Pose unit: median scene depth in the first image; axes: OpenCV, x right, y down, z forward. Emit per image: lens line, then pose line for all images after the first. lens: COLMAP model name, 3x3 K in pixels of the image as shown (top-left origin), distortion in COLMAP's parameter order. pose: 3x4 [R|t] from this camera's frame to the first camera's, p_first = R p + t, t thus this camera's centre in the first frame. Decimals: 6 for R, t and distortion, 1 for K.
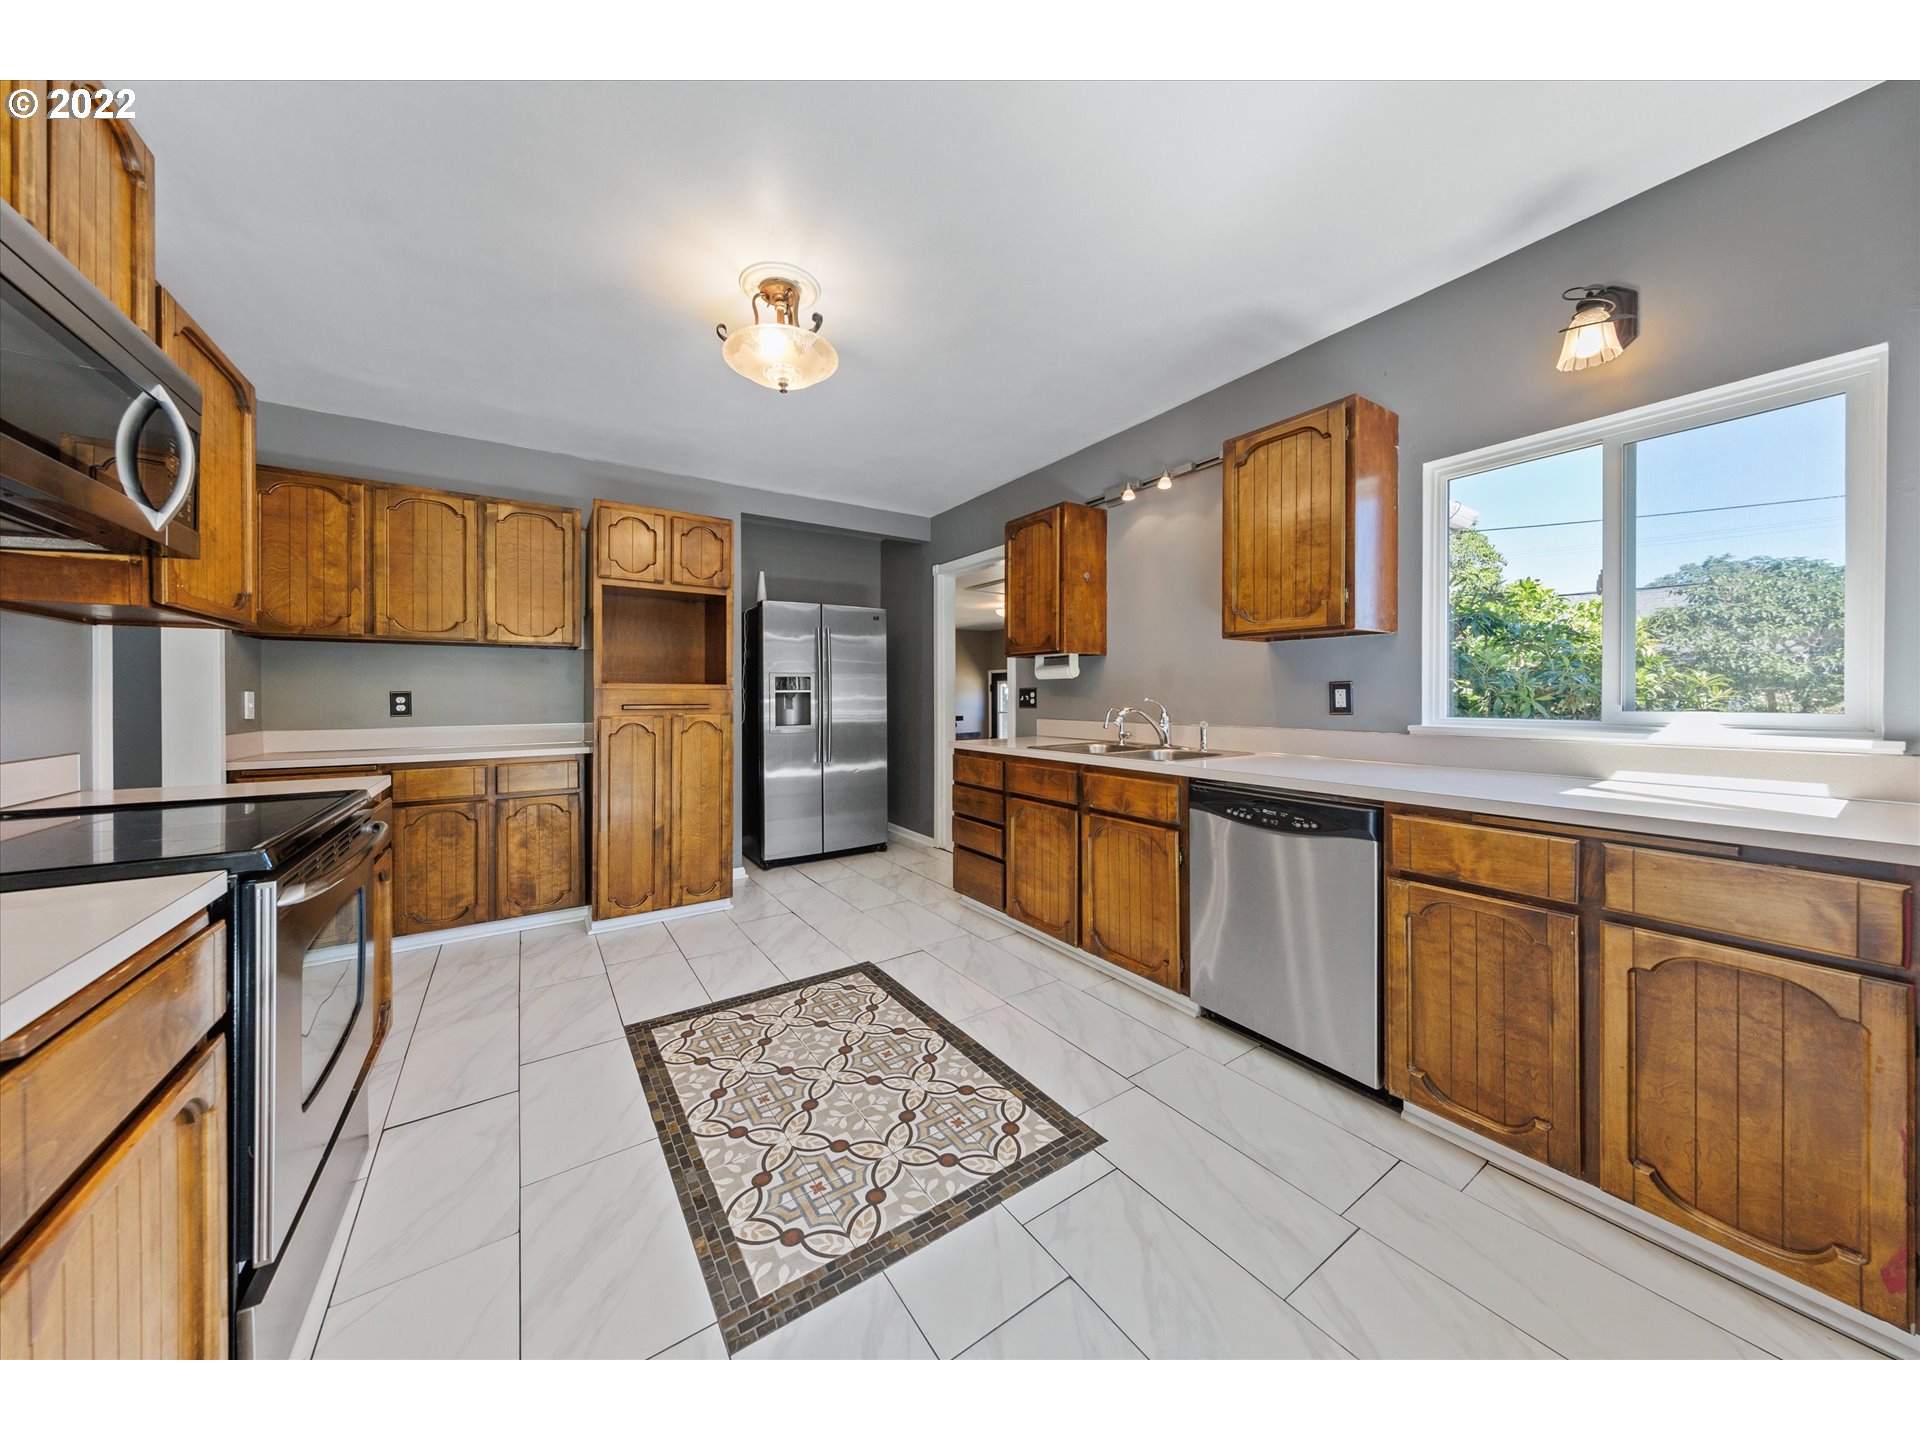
lens RADIAL K [[640.9, 0, 954.4], [0, 640.9, 684.4], [0, 0, 1]] dist [0.001874, 0.000082]
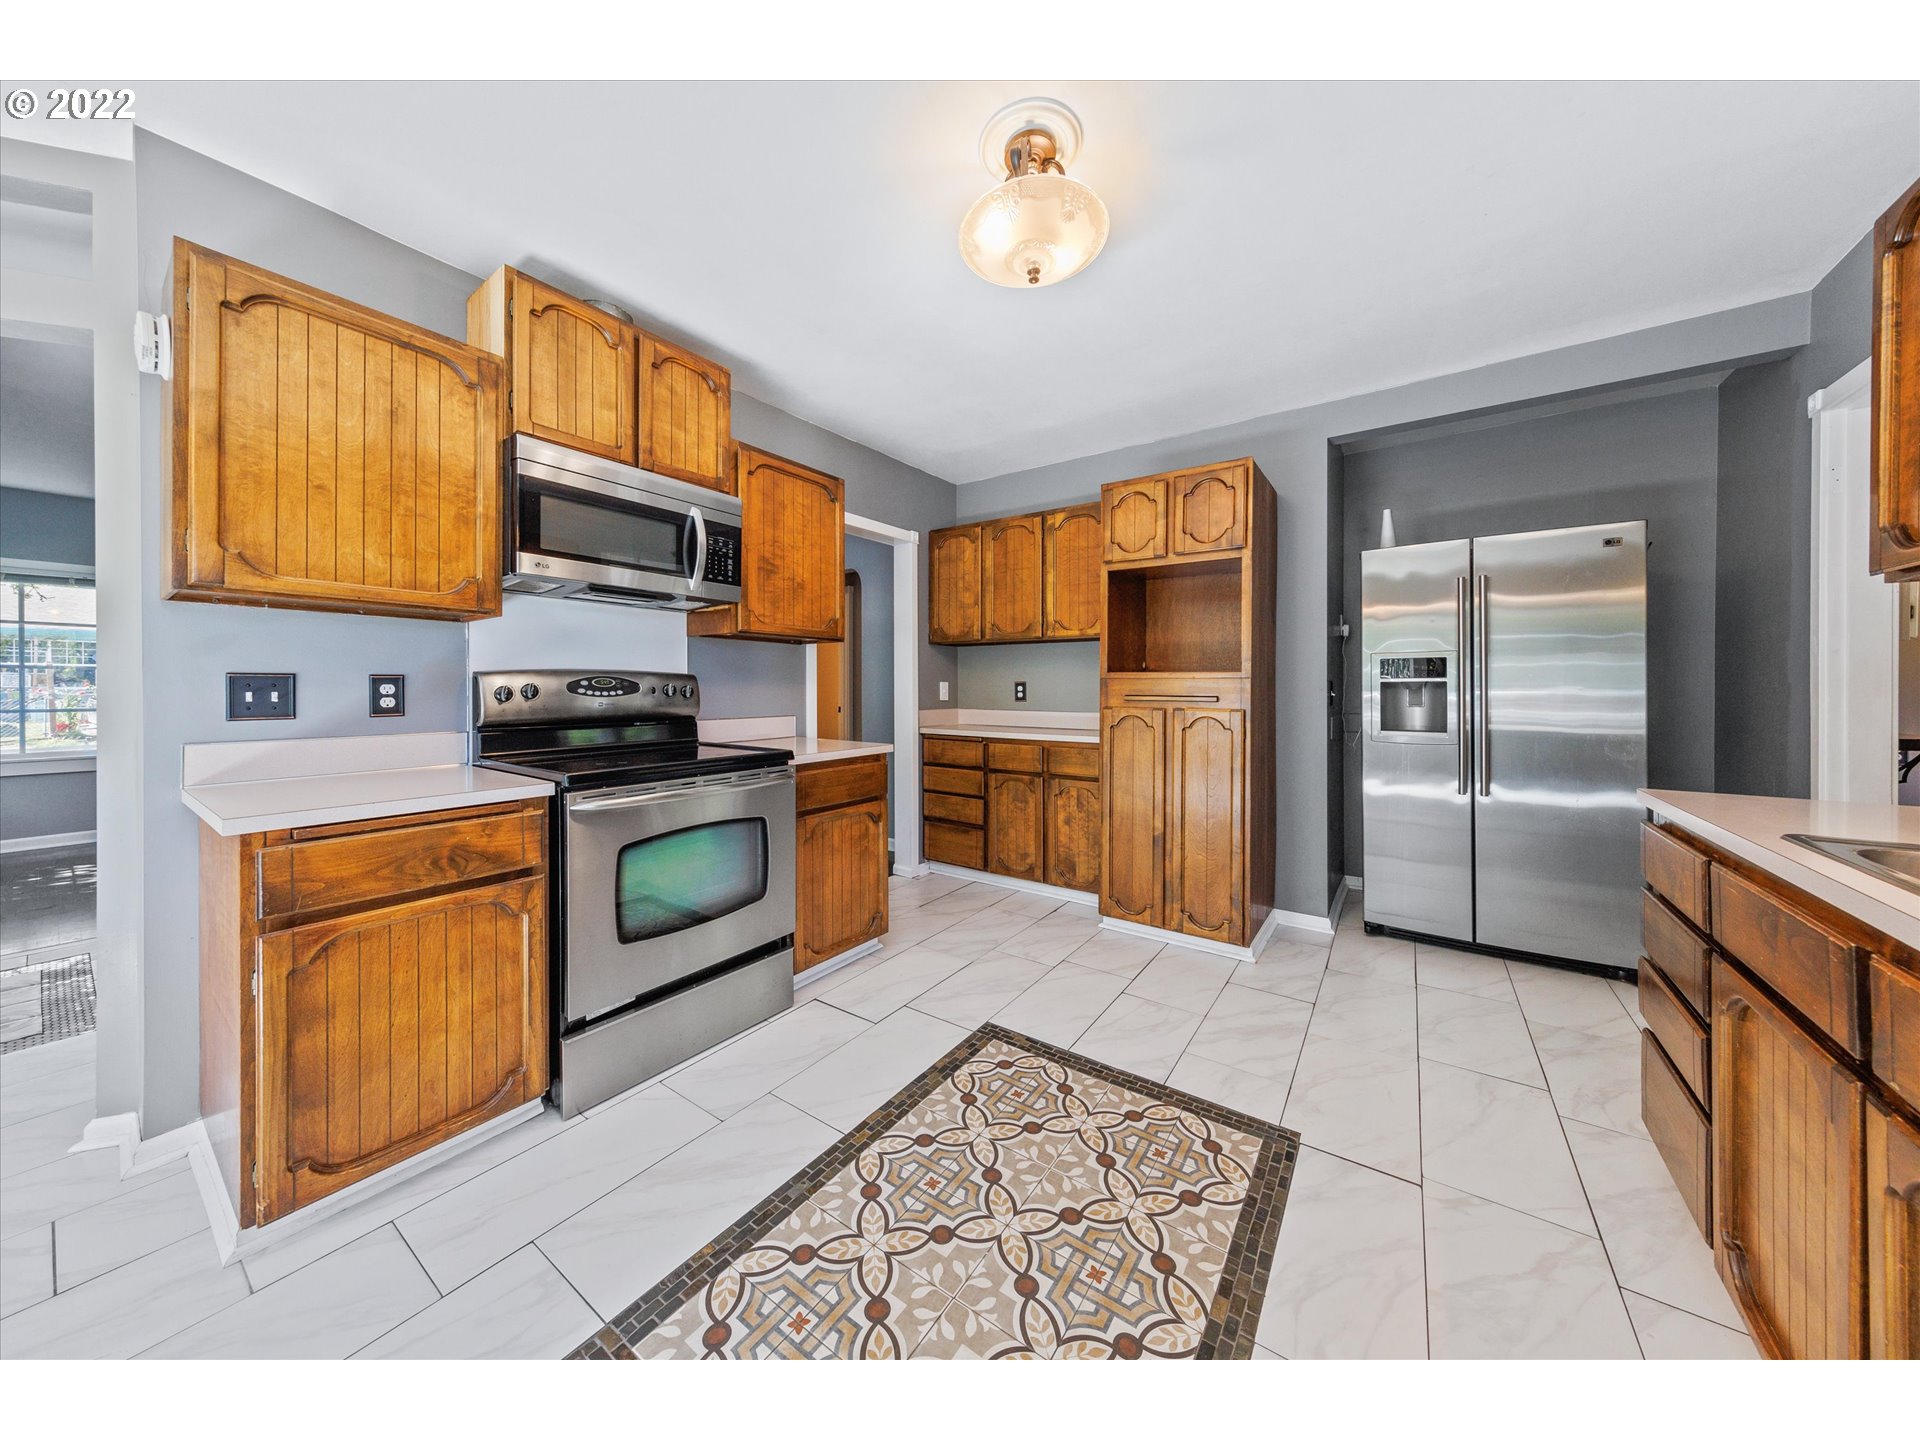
lens RADIAL K [[640.9, 0, 954.4], [0, 640.9, 684.4], [0, 0, 1]] dist [0.001874, 0.000082]
pose [[0.350181, 0.001156, -0.936681, 0.275282], [0.011673, 0.999916, 0.005598, 0.007705], [0.936609, -0.012894, 0.350138, 0.440052]]
